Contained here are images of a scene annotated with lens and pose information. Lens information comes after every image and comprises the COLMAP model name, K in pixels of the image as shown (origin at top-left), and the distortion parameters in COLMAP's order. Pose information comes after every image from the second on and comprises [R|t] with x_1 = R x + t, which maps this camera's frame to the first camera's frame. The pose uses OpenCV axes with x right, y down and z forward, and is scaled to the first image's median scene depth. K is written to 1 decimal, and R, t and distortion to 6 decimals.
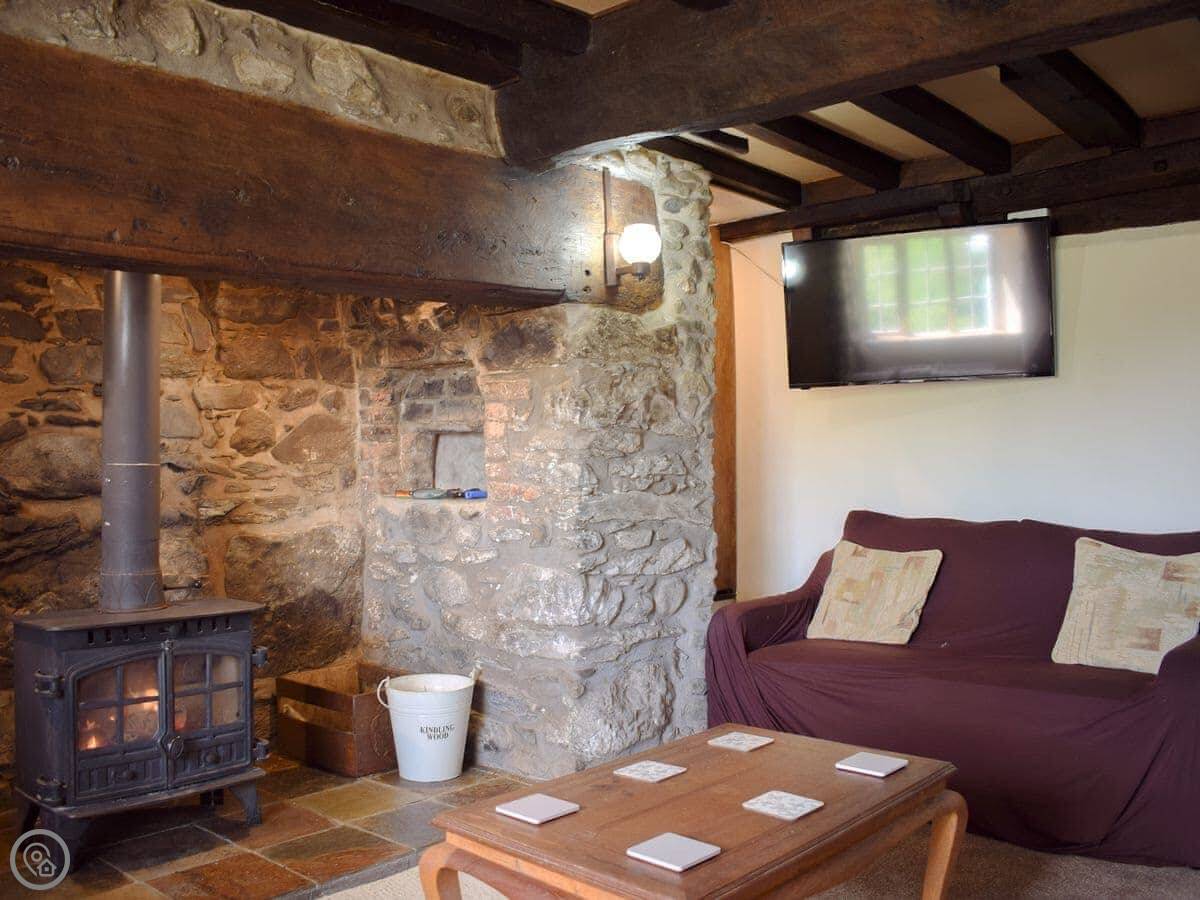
lens RADIAL K [[1125.5, 0, 599.3], [0, 1125.5, 472.5], [0, 0, 1]] dist [-0.058412, 0.004107]
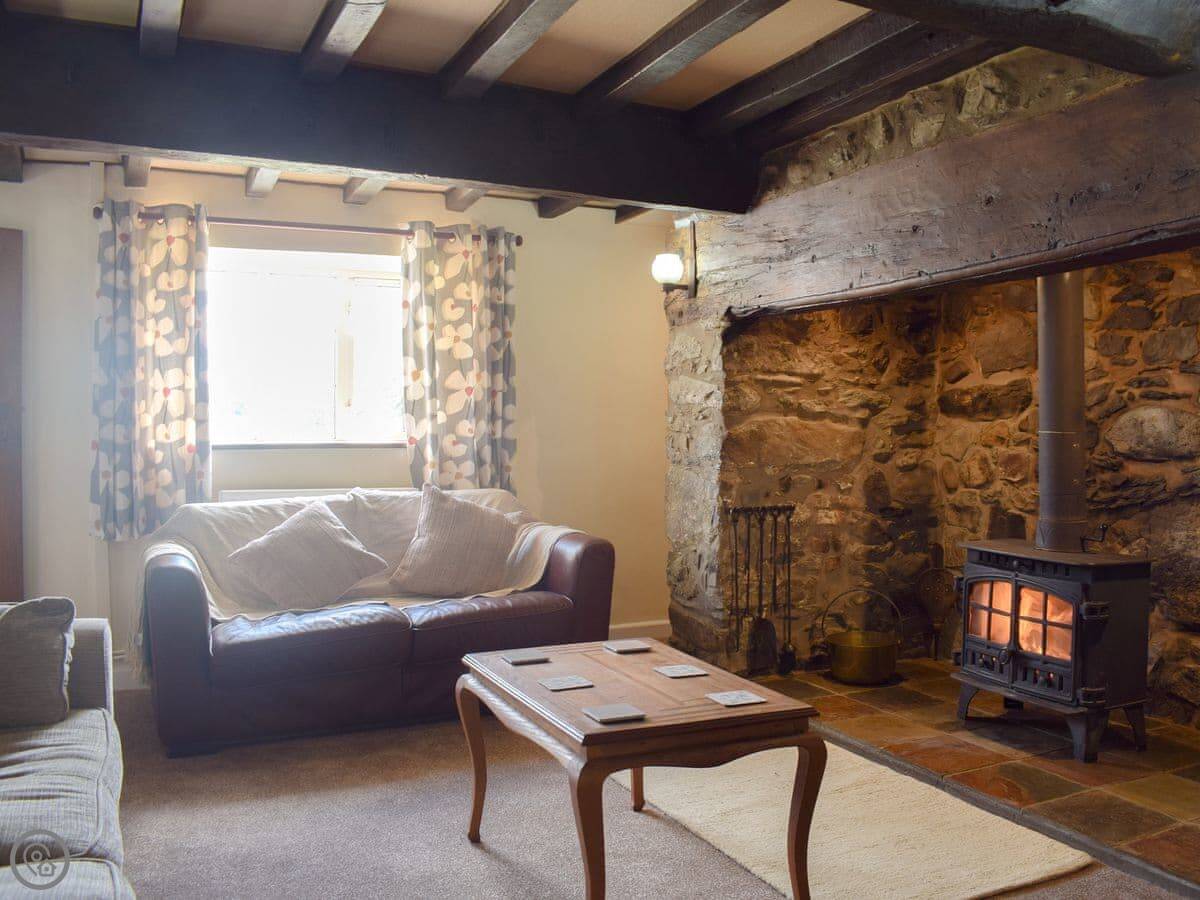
lens RADIAL K [[1101.1, 0, 605.0], [0, 1101.1, 440.9], [0, 0, 1]] dist [-0.073840, 0.011010]
pose [[-0.409197, 0.019865, -0.912230, 0.805342], [-0.015934, 0.999455, 0.028913, -0.021964], [0.912307, 0.026367, -0.408657, 0.941366]]
